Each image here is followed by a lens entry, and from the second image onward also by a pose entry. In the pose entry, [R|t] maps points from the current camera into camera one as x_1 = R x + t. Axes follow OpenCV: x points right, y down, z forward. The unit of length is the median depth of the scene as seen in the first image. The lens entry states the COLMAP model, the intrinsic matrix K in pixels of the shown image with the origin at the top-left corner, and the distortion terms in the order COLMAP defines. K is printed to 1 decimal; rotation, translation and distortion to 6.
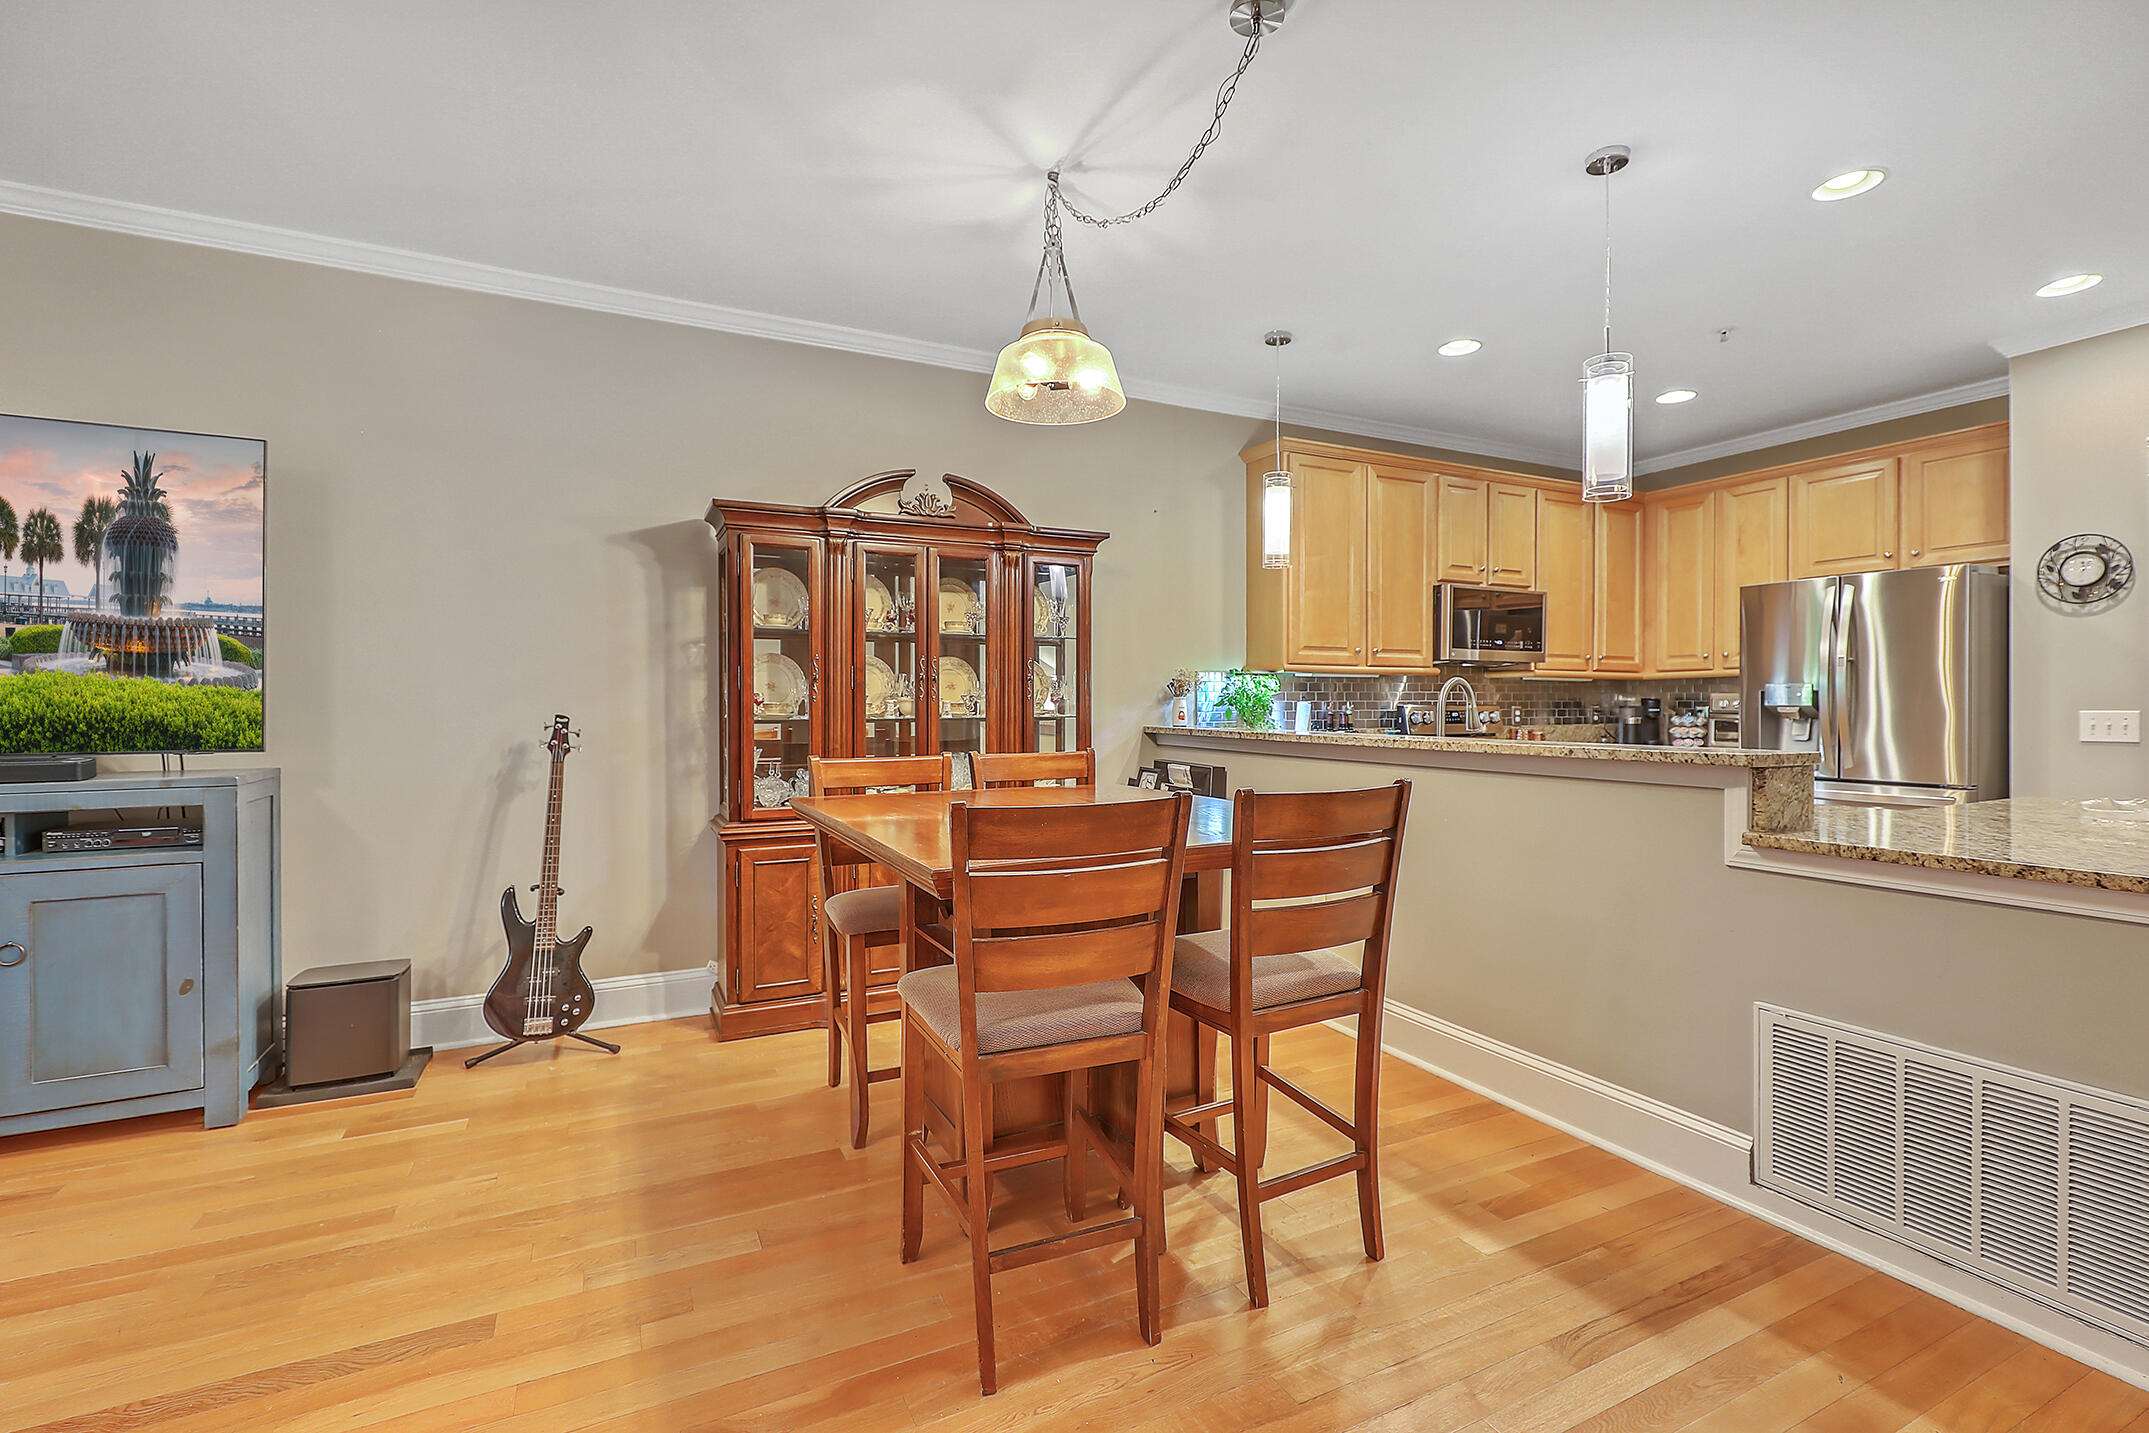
lens RADIAL K [[965.6, 0, 1079.9], [0, 965.6, 704.9], [0, 0, 1]] dist [0.000166, 0.000379]
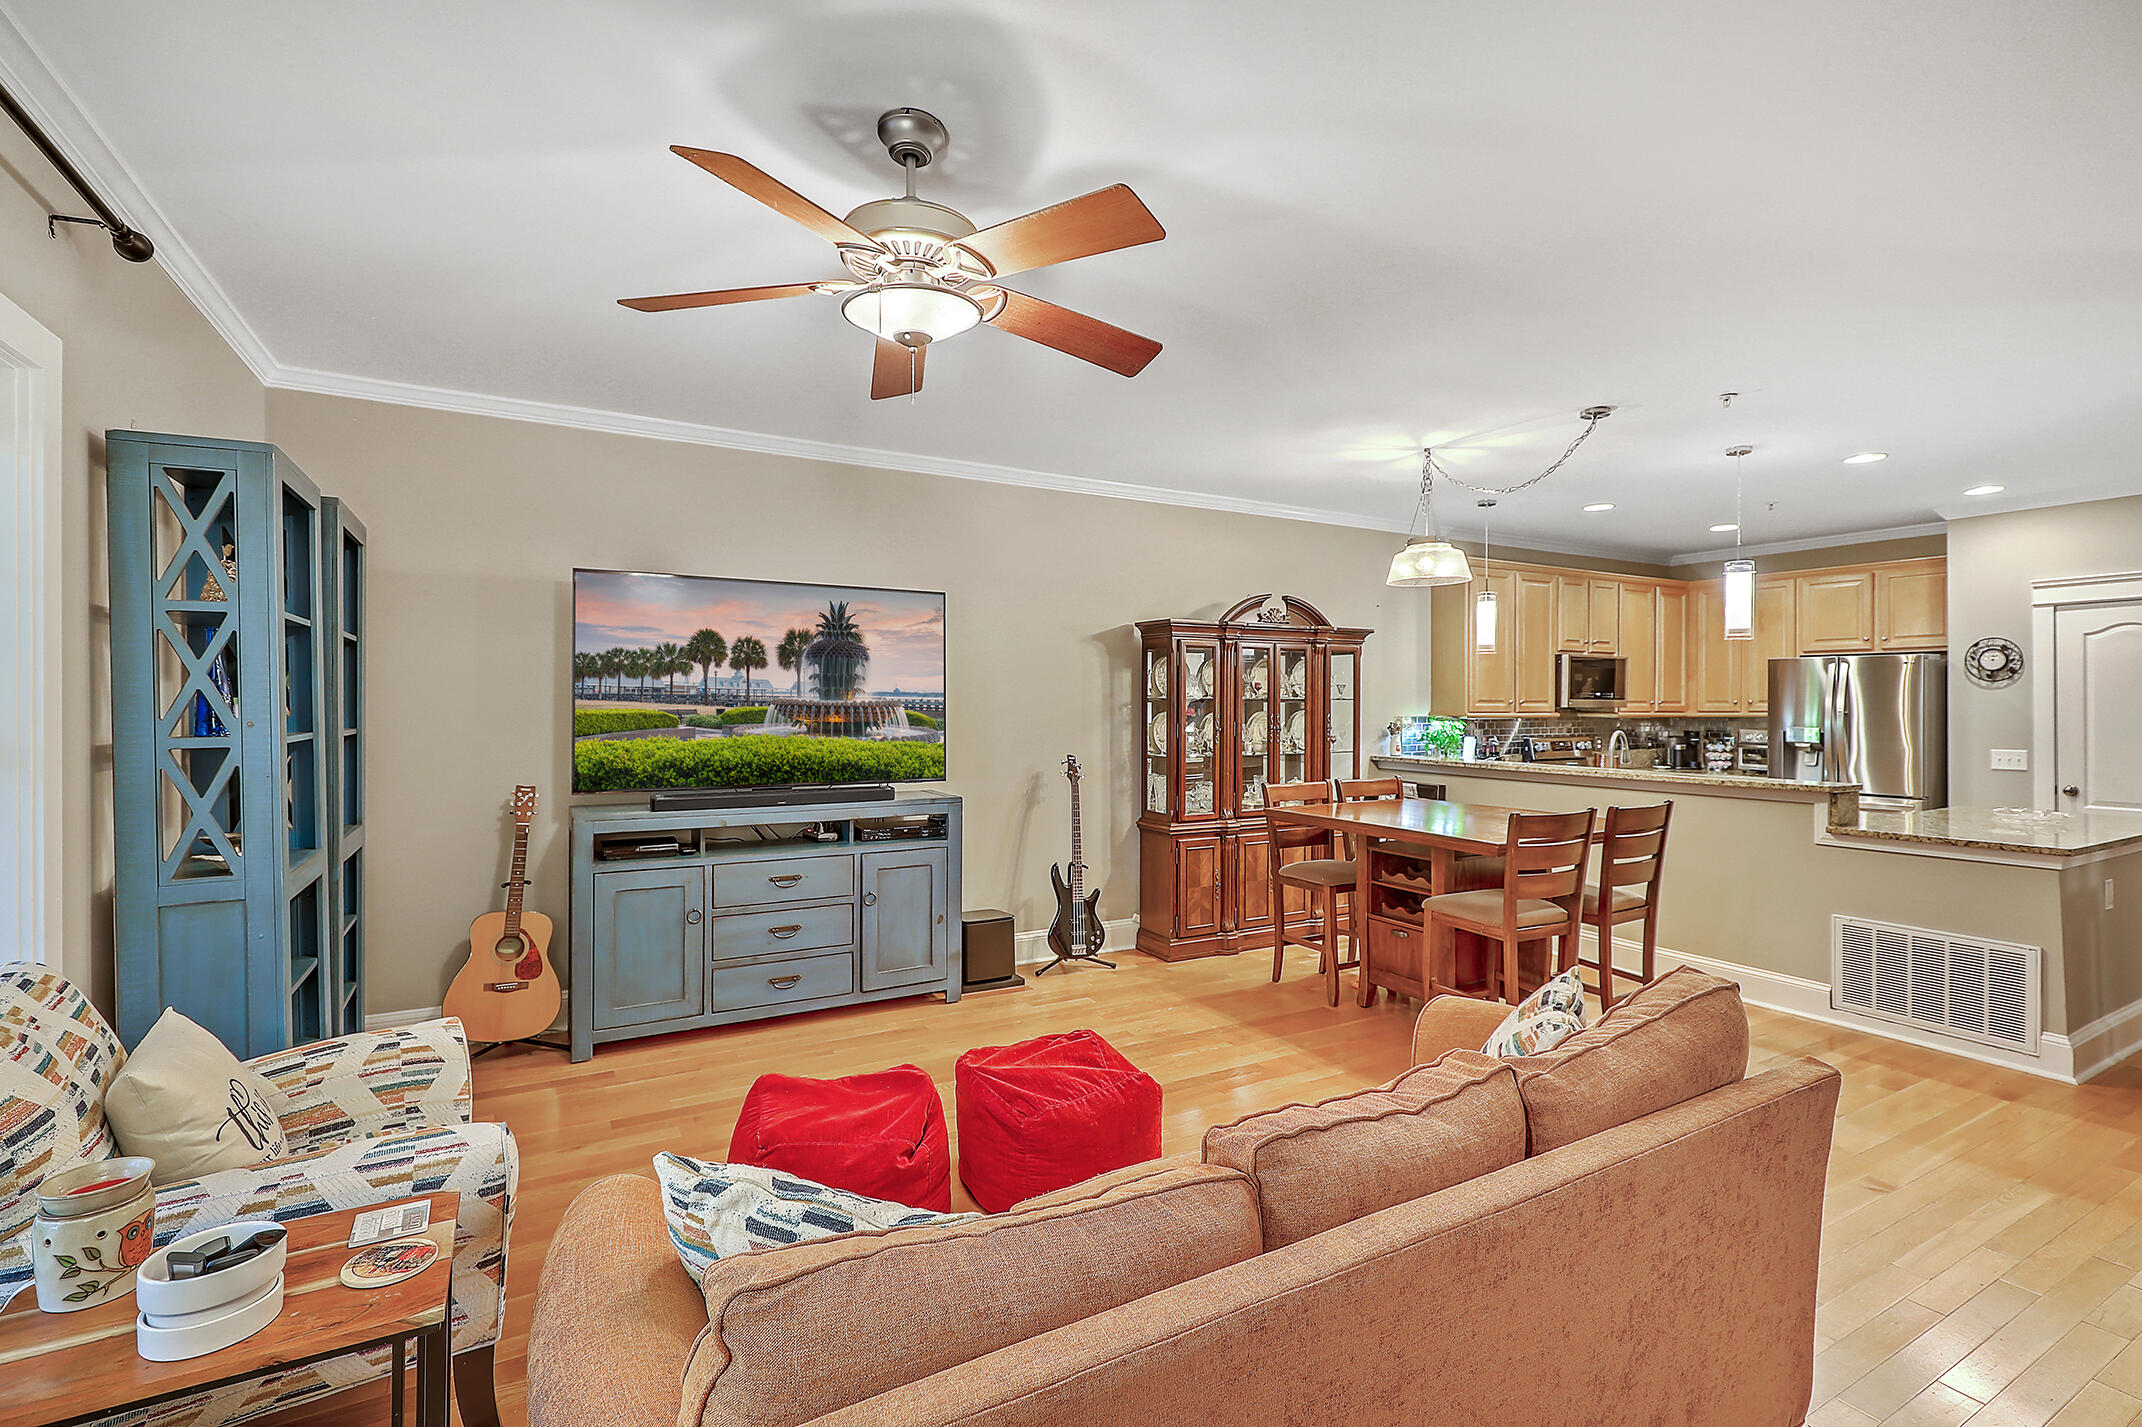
lens RADIAL K [[969.6, 0, 1076.2], [0, 969.6, 697.6], [0, 0, 1]] dist [0.000080, -0.000301]
pose [[0.998888, 0.003688, 0.046997, -0.534917], [-0.003299, 0.999960, -0.008352, -0.061754], [-0.047026, 0.008188, 0.998860, -0.513580]]
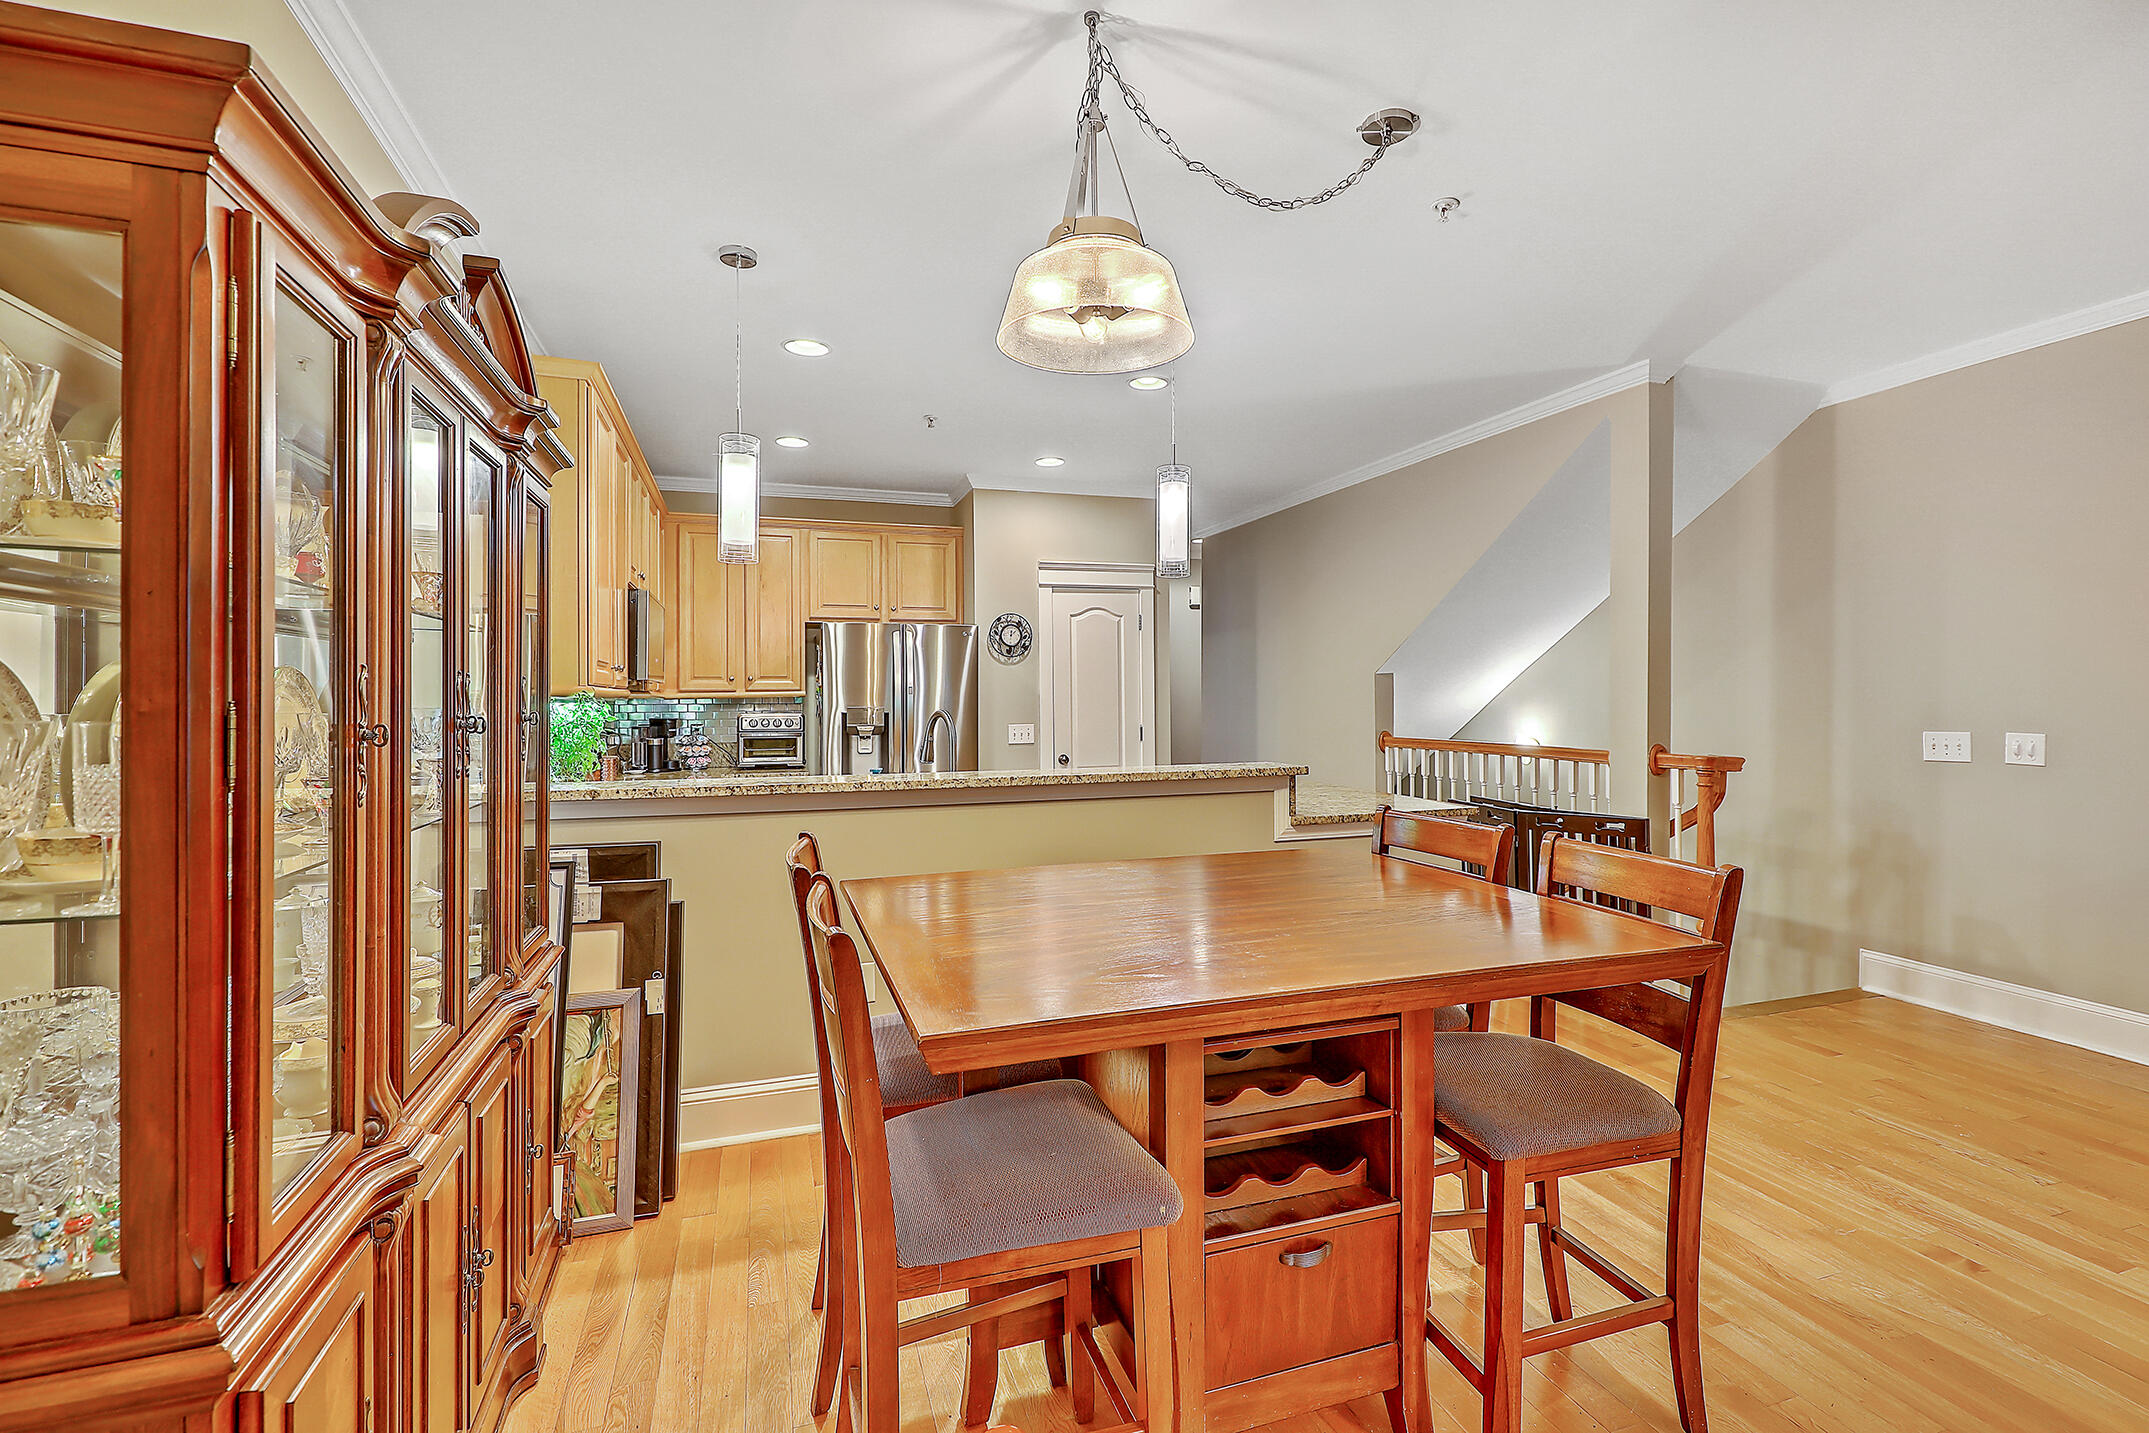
lens RADIAL K [[972.8, 0, 1079.7], [0, 972.8, 700.6], [0, 0, 1]] dist [0.000080, -0.000301]
pose [[0.154344, -0.001733, 0.988016, -0.526217], [0.009938, 0.999951, 0.000201, -0.033690], [-0.987967, 0.009788, 0.154353, 0.653763]]
